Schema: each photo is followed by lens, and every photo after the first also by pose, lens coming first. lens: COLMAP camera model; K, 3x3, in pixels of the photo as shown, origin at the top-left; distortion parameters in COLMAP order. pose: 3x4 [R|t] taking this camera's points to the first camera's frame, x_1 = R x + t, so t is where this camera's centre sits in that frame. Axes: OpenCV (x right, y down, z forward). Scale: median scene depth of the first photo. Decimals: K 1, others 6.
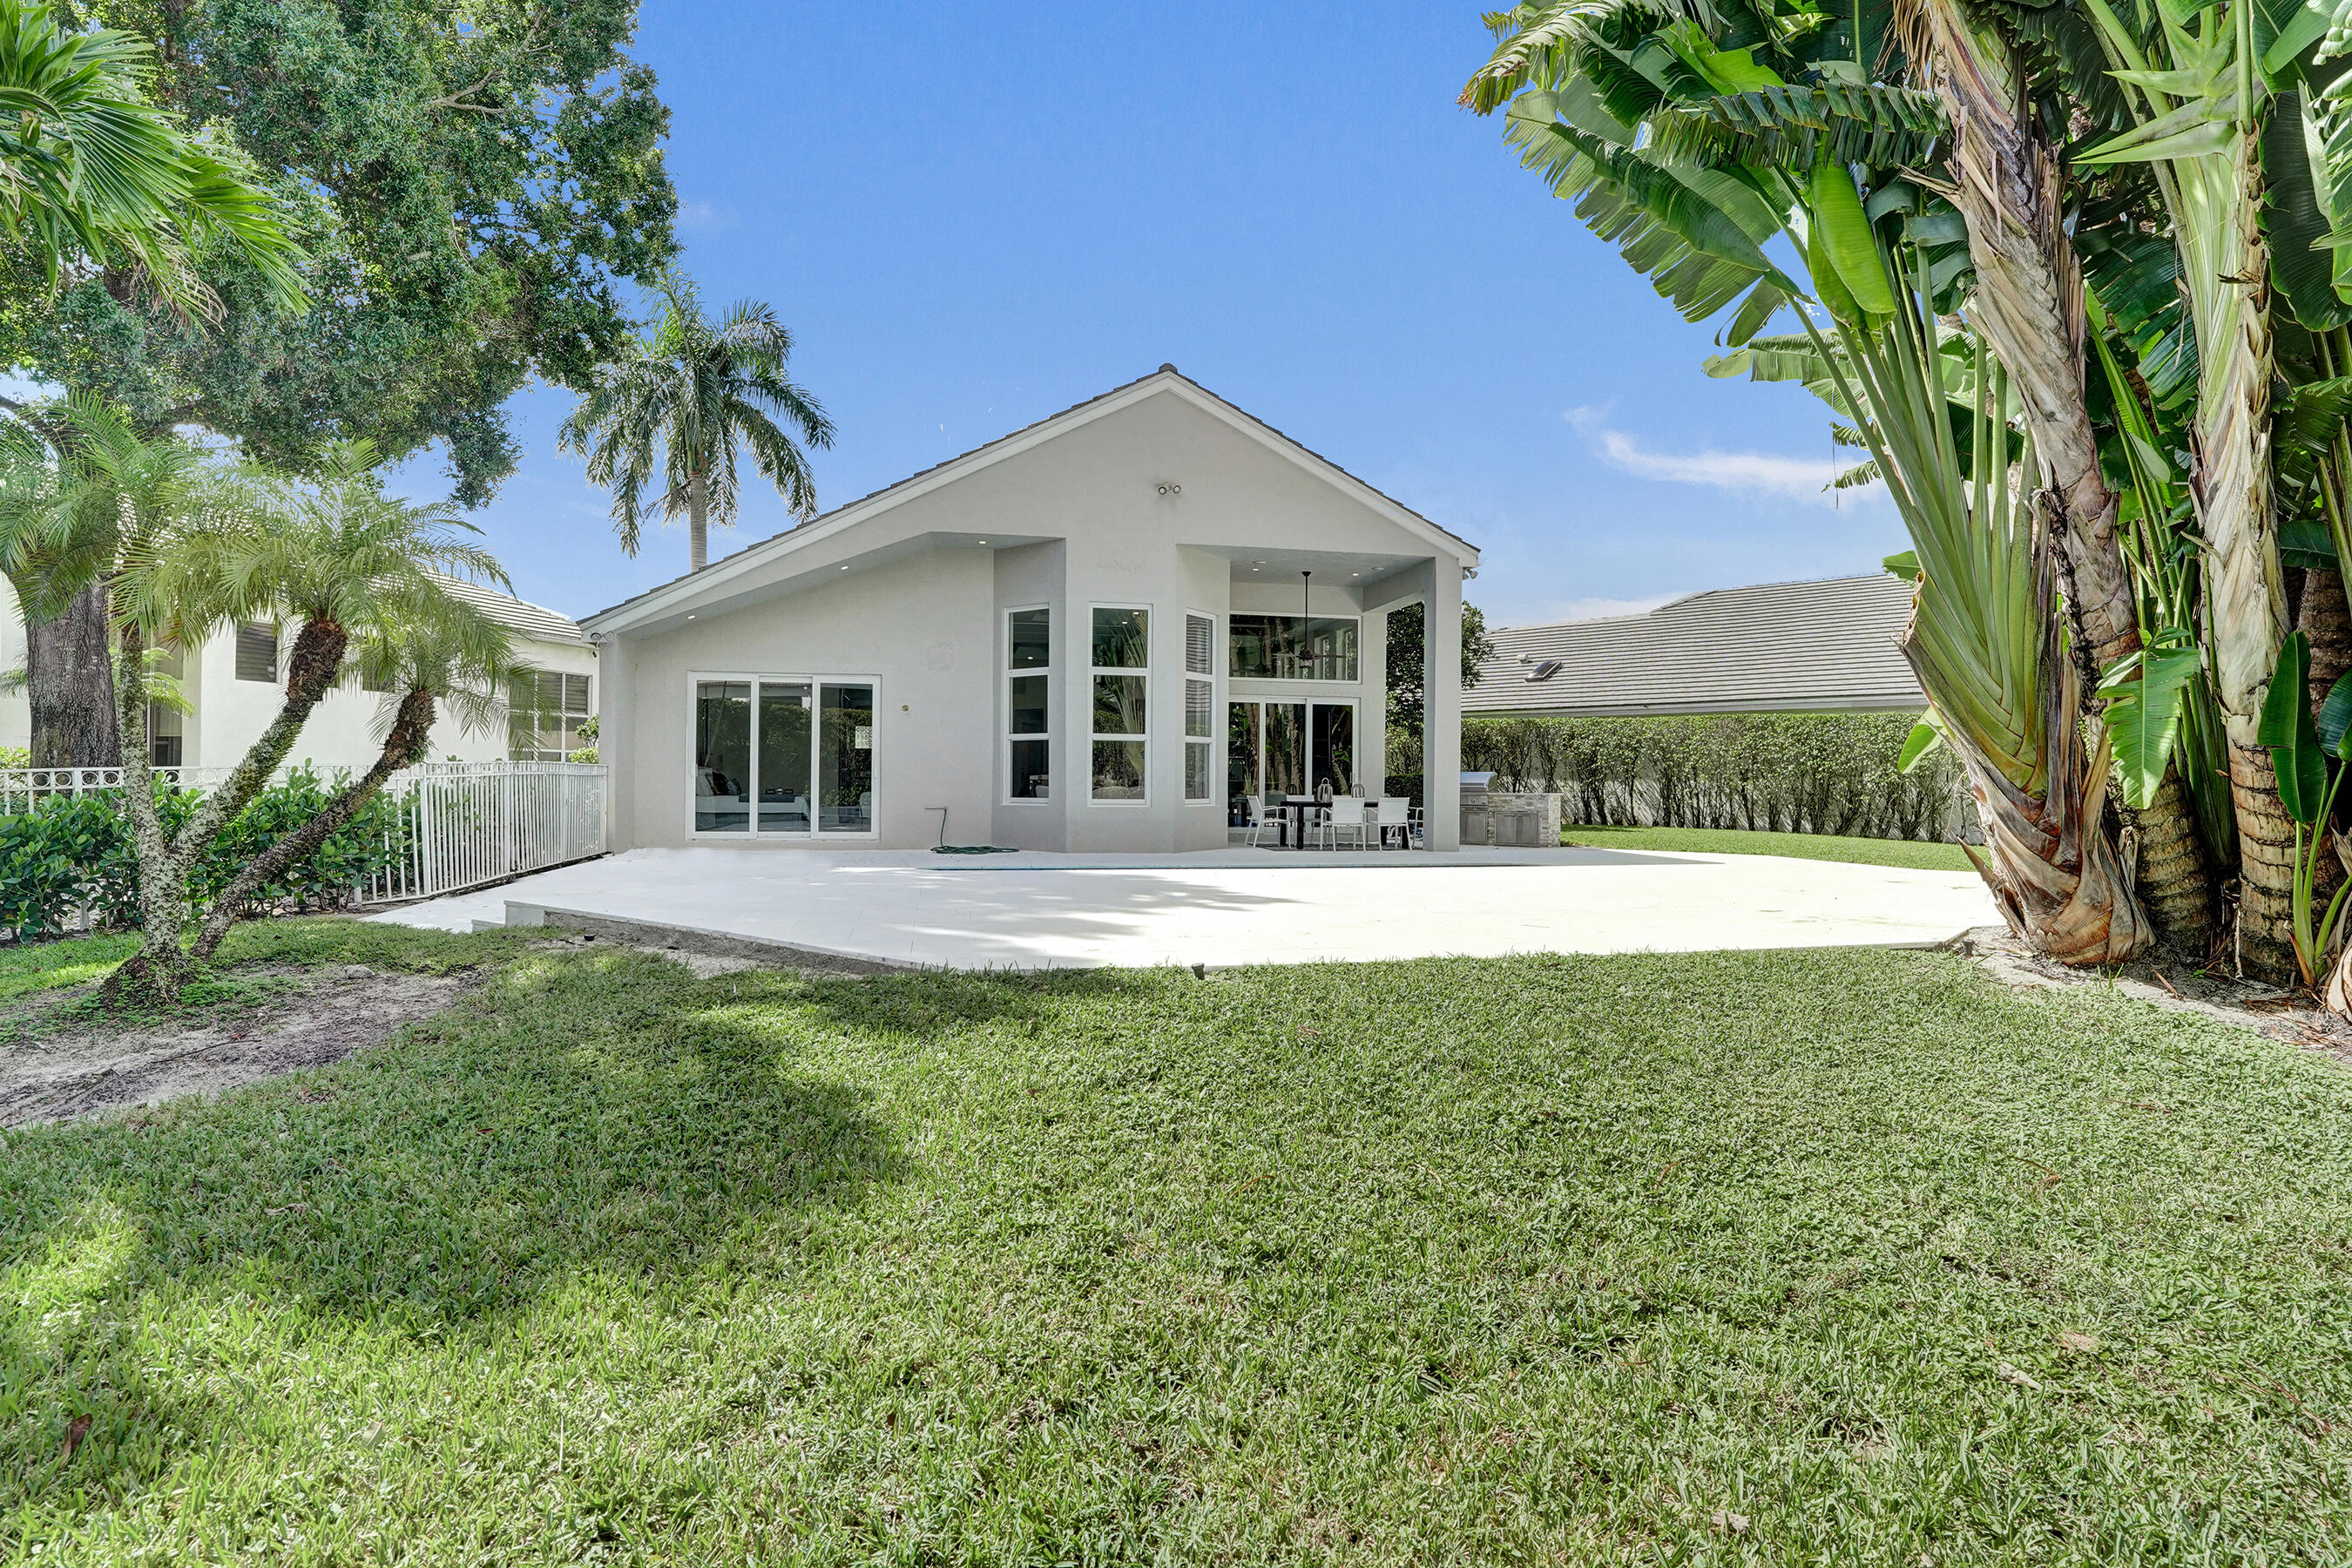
lens RADIAL K [[1167.6, 0, 1167.7], [0, 1167.6, 780.5], [0, 0, 1]] dist [-0.082772, 0.038534]
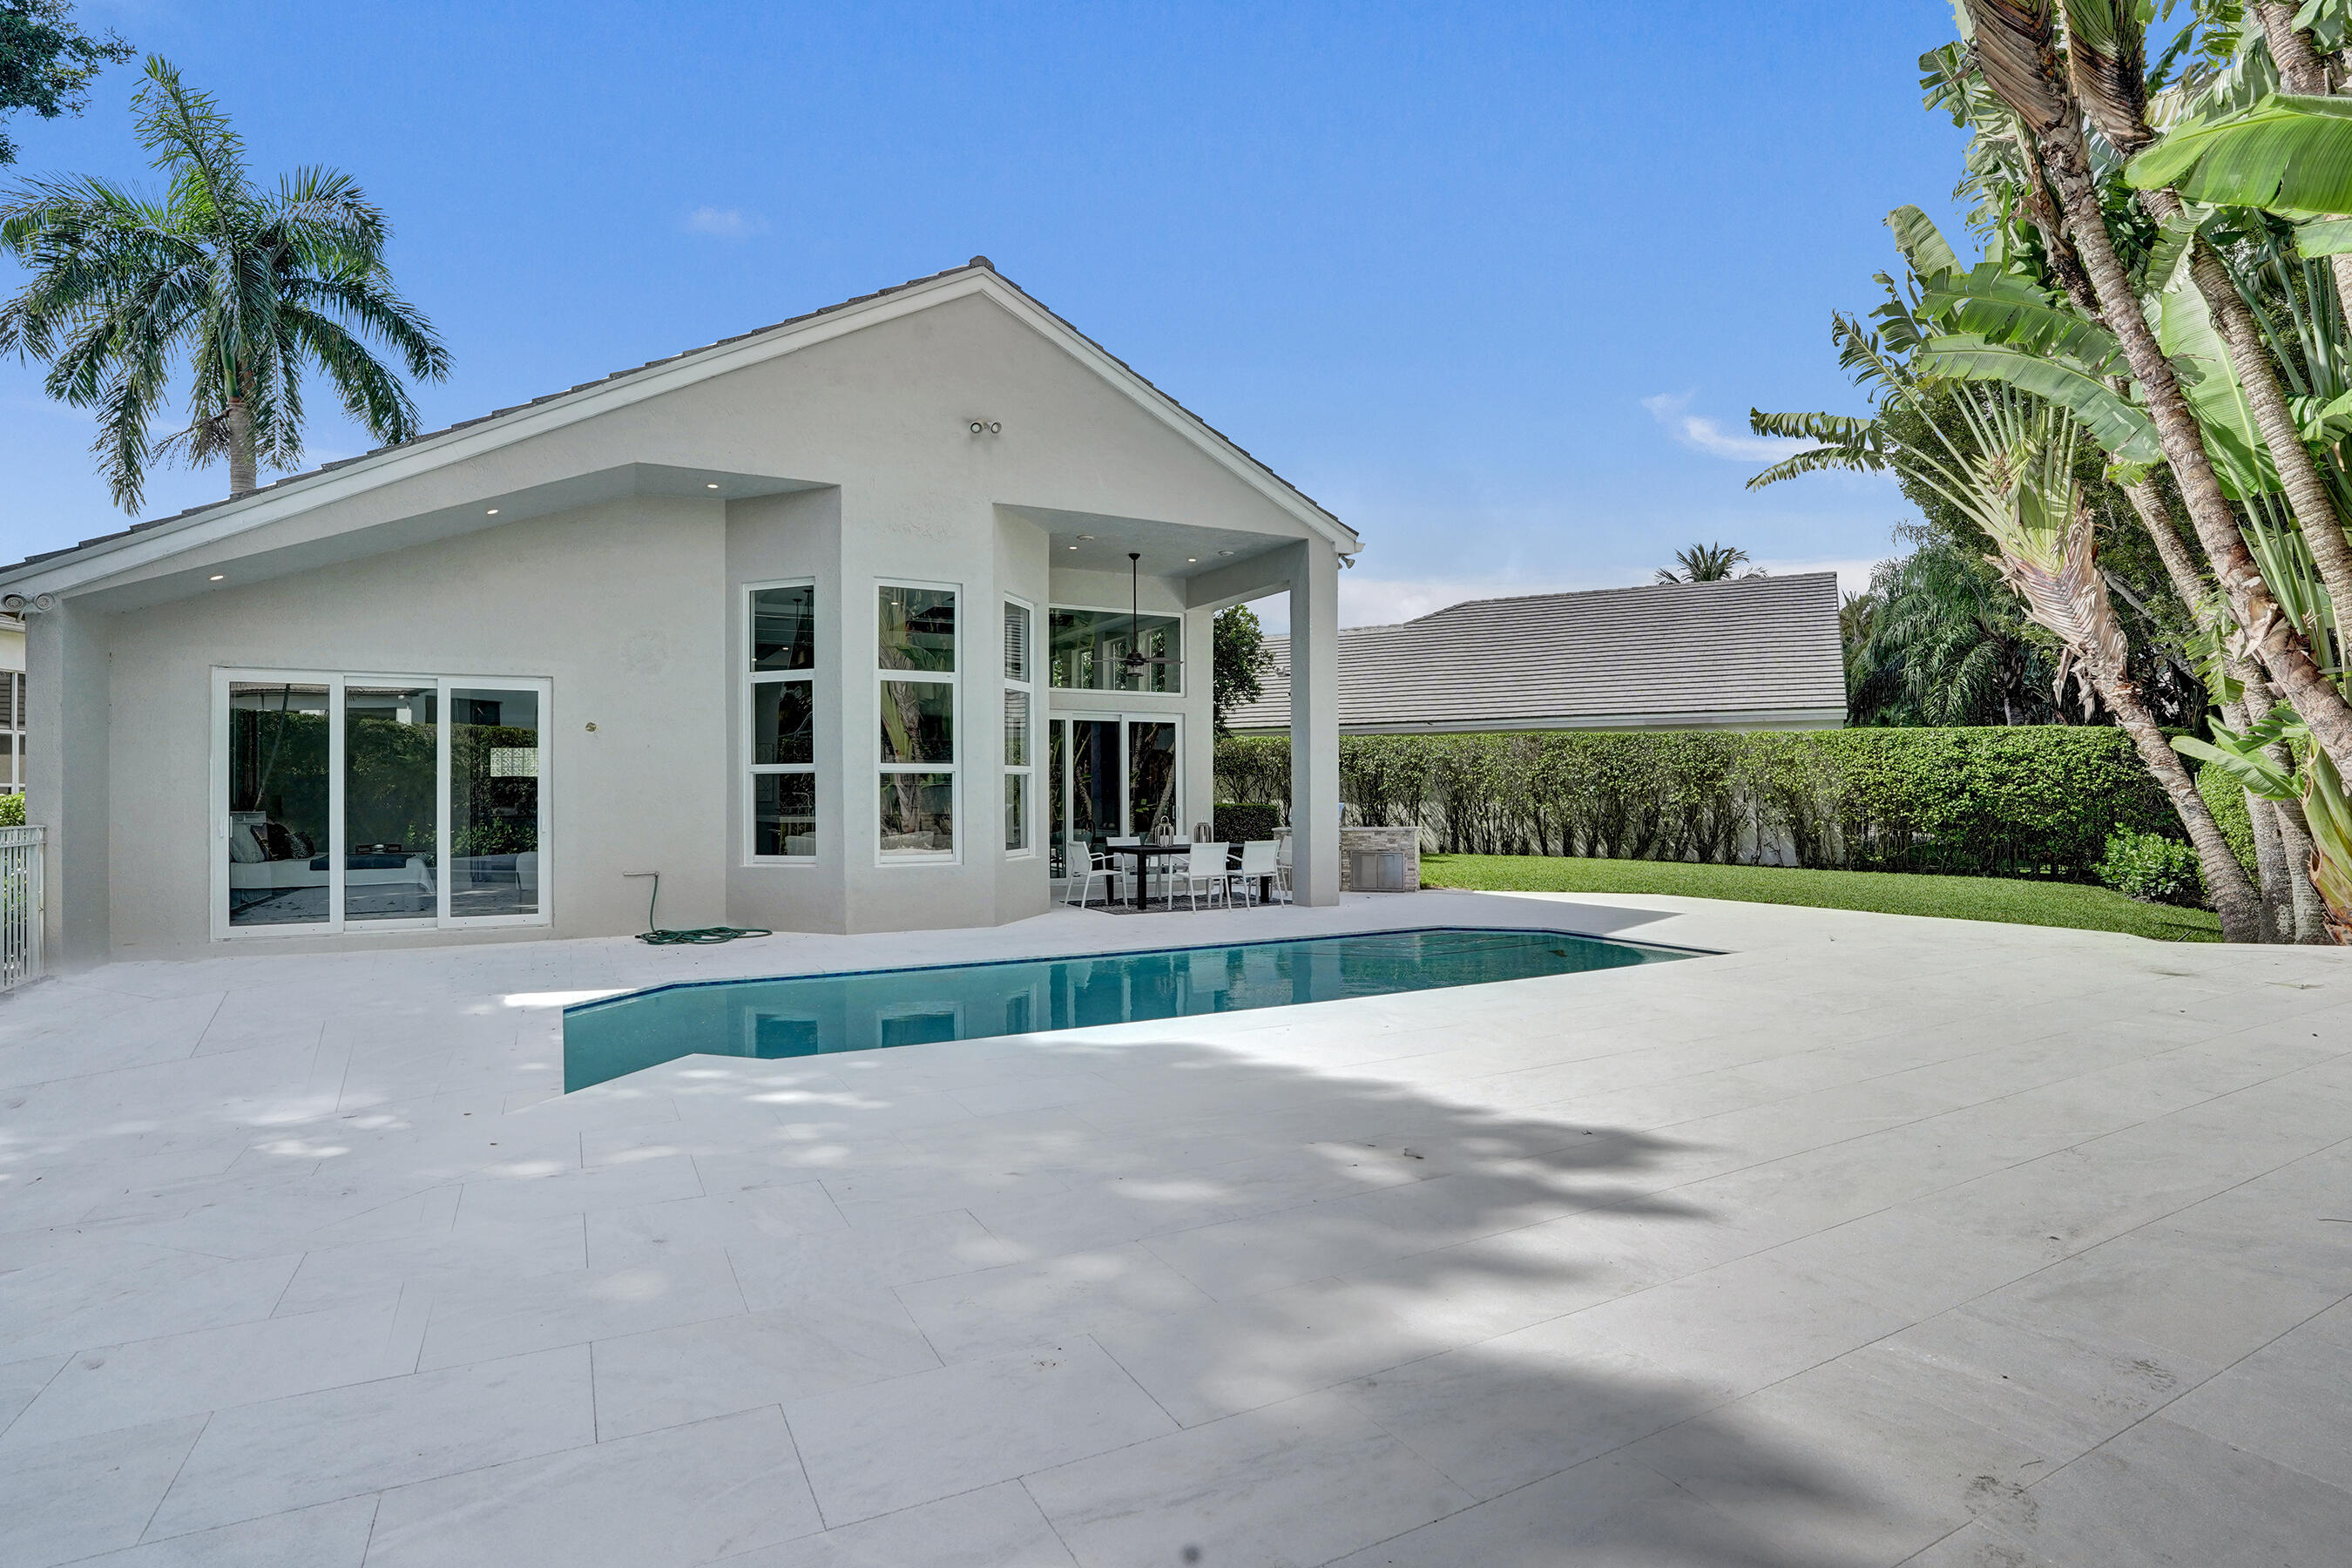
lens RADIAL K [[1167.6, 0, 1167.7], [0, 1167.6, 780.5], [0, 0, 1]] dist [-0.082772, 0.038534]
pose [[0.956671, -0.010925, 0.290966, -0.089508], [0.014532, 0.999842, -0.010236, -0.017709], [-0.290808, 0.014021, 0.956679, 0.242303]]
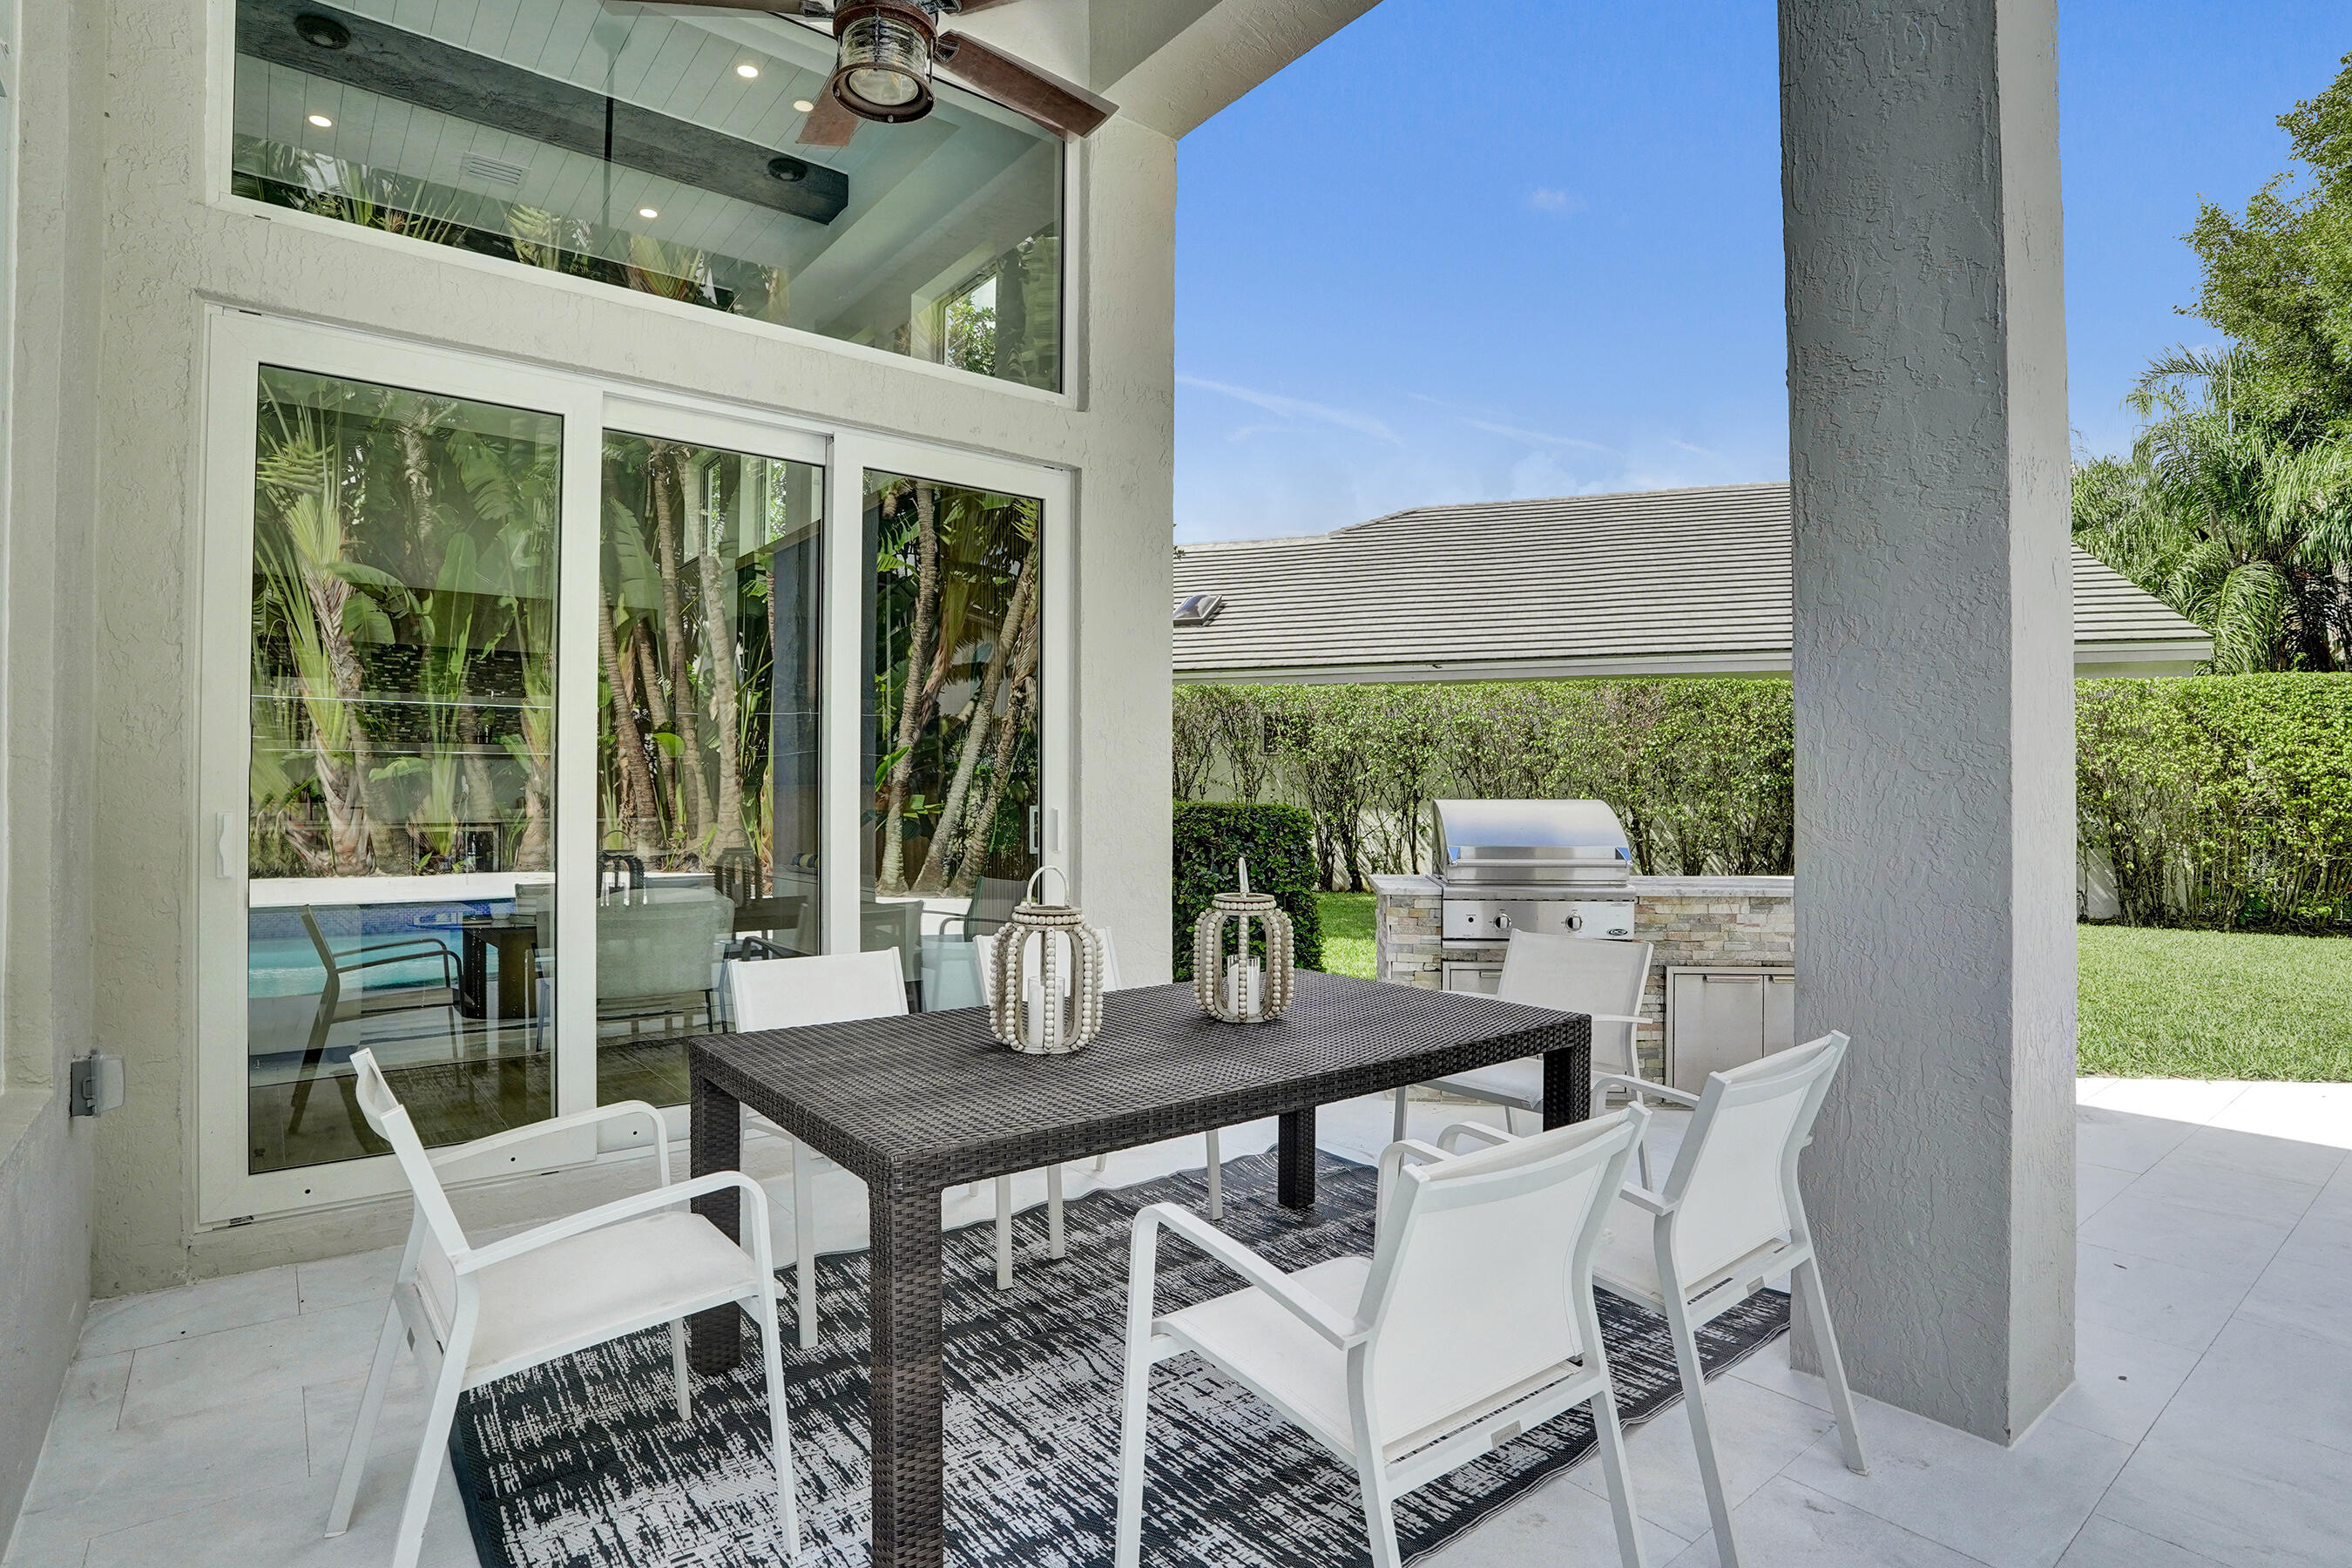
lens RADIAL K [[1167.6, 0, 1167.7], [0, 1167.6, 780.5], [0, 0, 1]] dist [-0.082772, 0.038534]
pose [[0.887022, 0.000666, 0.461726, 0.086628], [0.005084, 0.999924, -0.011210, -0.008667], [-0.461698, 0.012291, 0.886952, 0.862350]]
